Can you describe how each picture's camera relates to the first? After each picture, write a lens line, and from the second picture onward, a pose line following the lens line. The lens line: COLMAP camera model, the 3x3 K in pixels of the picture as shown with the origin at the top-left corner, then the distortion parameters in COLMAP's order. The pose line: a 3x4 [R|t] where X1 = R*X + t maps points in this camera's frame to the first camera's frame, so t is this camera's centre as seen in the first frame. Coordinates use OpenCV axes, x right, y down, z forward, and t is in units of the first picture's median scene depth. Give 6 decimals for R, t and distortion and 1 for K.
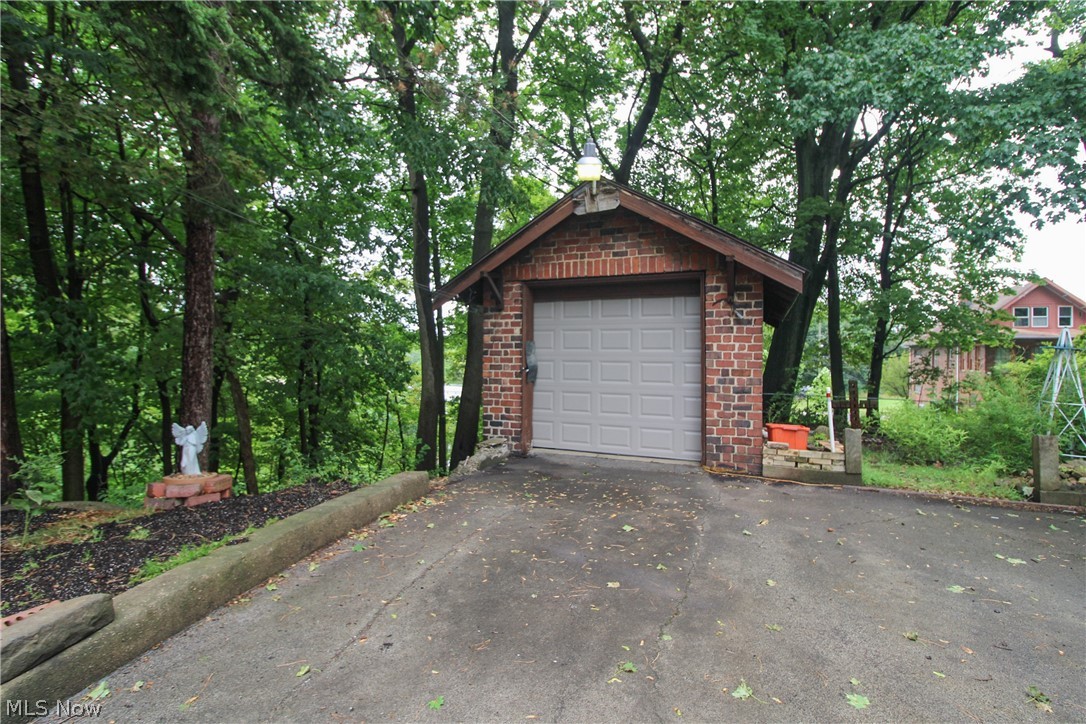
lens RADIAL K [[519.9, 0, 545.6], [0, 519.9, 347.3], [0, 0, 1]] dist [0.001552, -0.012920]
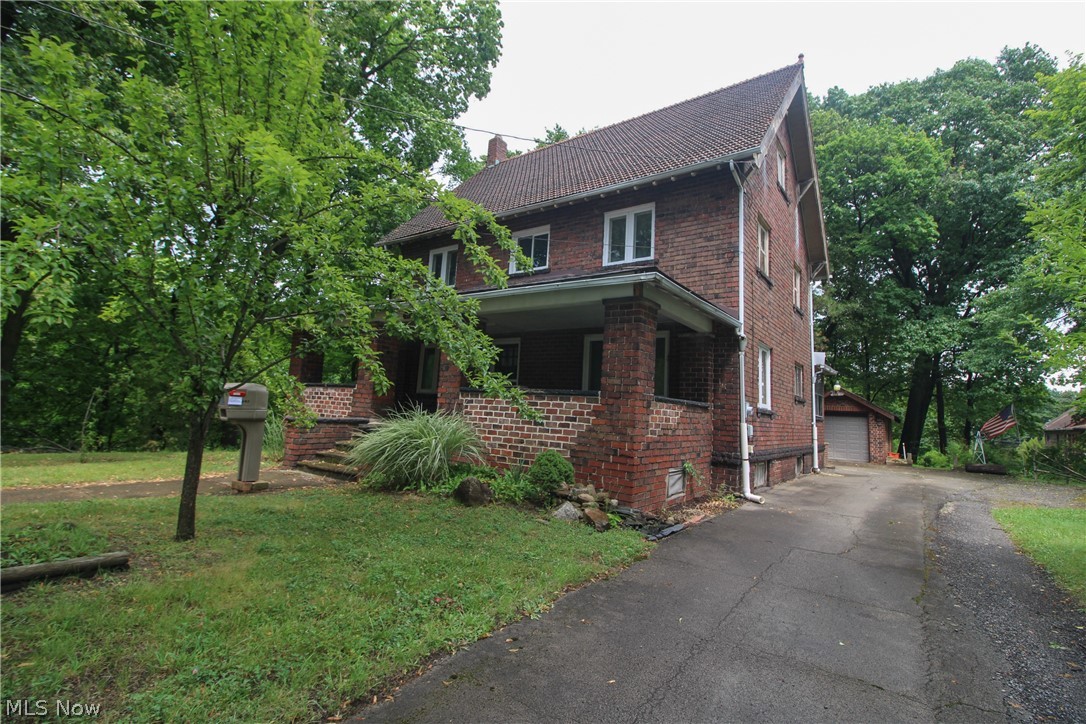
lens RADIAL K [[519.9, 0, 545.6], [0, 519.9, 347.3], [0, 0, 1]] dist [0.001552, -0.012920]
pose [[0.979075, 0.018082, -0.202693, -1.789164], [-0.046091, 0.989864, -0.134329, 0.011104], [0.198209, 0.140861, 0.969985, -4.638747]]
